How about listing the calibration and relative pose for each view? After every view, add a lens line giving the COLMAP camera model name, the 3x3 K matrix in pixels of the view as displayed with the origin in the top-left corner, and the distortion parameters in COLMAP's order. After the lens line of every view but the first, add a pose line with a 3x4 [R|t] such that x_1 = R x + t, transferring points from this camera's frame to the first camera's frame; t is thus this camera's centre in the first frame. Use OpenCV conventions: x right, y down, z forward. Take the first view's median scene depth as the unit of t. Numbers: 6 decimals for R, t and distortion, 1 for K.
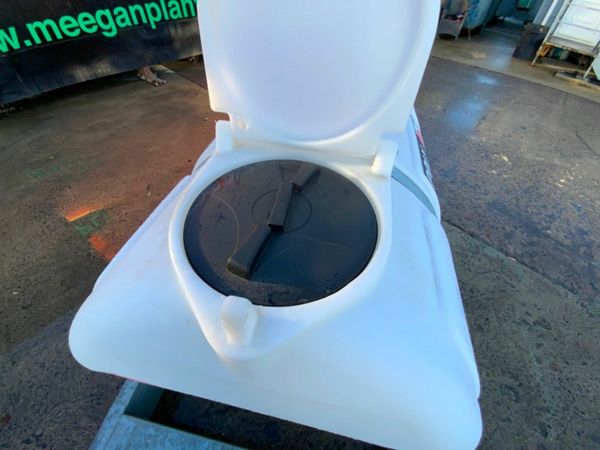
lens RADIAL K [[244.4, 0, 300.0], [0, 244.4, 225.0], [0, 0, 1]] dist [0.002578, -0.013441]
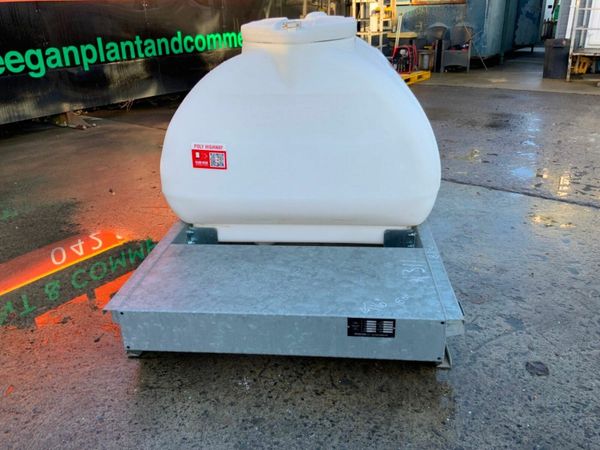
lens RADIAL K [[499.1, 0, 300.0], [0, 499.1, 225.0], [0, 0, 1]] dist [0.023722, -0.064289]
pose [[0.991864, -0.099056, 0.079962, -0.090091], [0.124089, 0.892551, -0.433538, 0.508446], [-0.028426, 0.439933, 0.897581, -0.324422]]
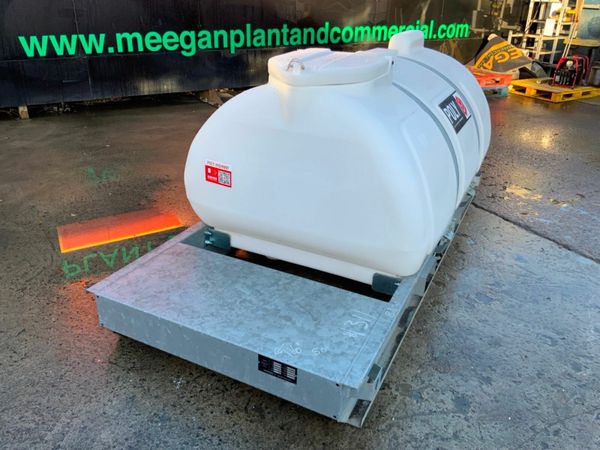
lens RADIAL K [[499.1, 0, 300.0], [0, 499.1, 225.0], [0, 0, 1]] dist [0.023722, -0.064289]
pose [[0.967101, 0.106194, -0.231167, 0.137694], [-0.191237, 0.902738, -0.385347, 0.454982], [0.167761, 0.416878, 0.893347, -0.368418]]
